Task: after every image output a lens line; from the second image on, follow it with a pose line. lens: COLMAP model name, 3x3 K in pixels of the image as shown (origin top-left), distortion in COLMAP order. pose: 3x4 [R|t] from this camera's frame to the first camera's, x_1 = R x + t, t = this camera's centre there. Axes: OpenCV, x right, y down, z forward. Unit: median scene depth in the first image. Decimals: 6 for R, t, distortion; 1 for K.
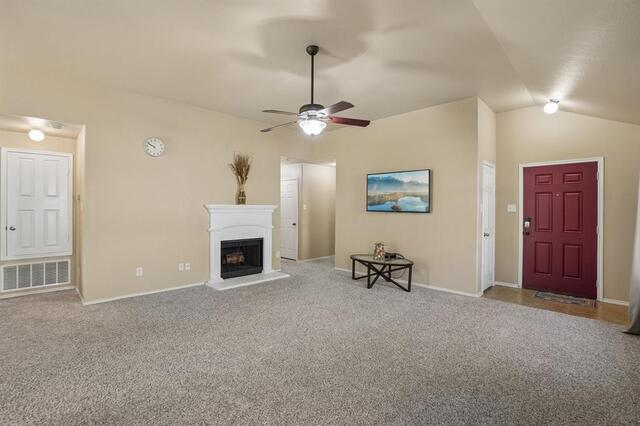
lens RADIAL K [[288.6, 0, 309.0], [0, 288.6, 206.7], [0, 0, 1]] dist [-0.021438, 0.002467]
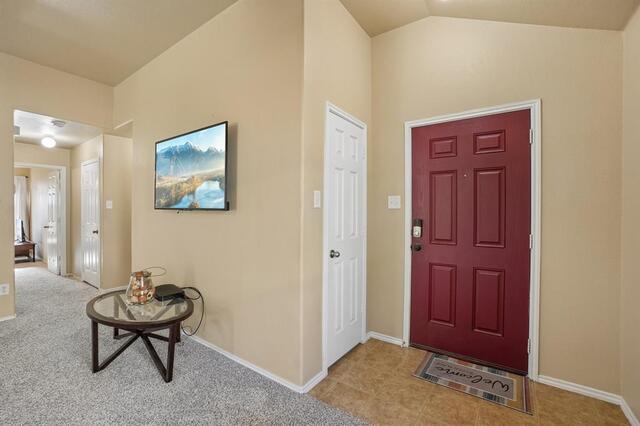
lens RADIAL K [[288.6, 0, 320.8], [0, 288.6, 217.2], [0, 0, 1]] dist [-0.021438, 0.002467]
pose [[0.985932, -0.010551, 0.166815, 0.490103], [0.007316, 0.999773, 0.019996, 0.022614], [-0.166988, -0.018494, 0.985785, 0.485664]]
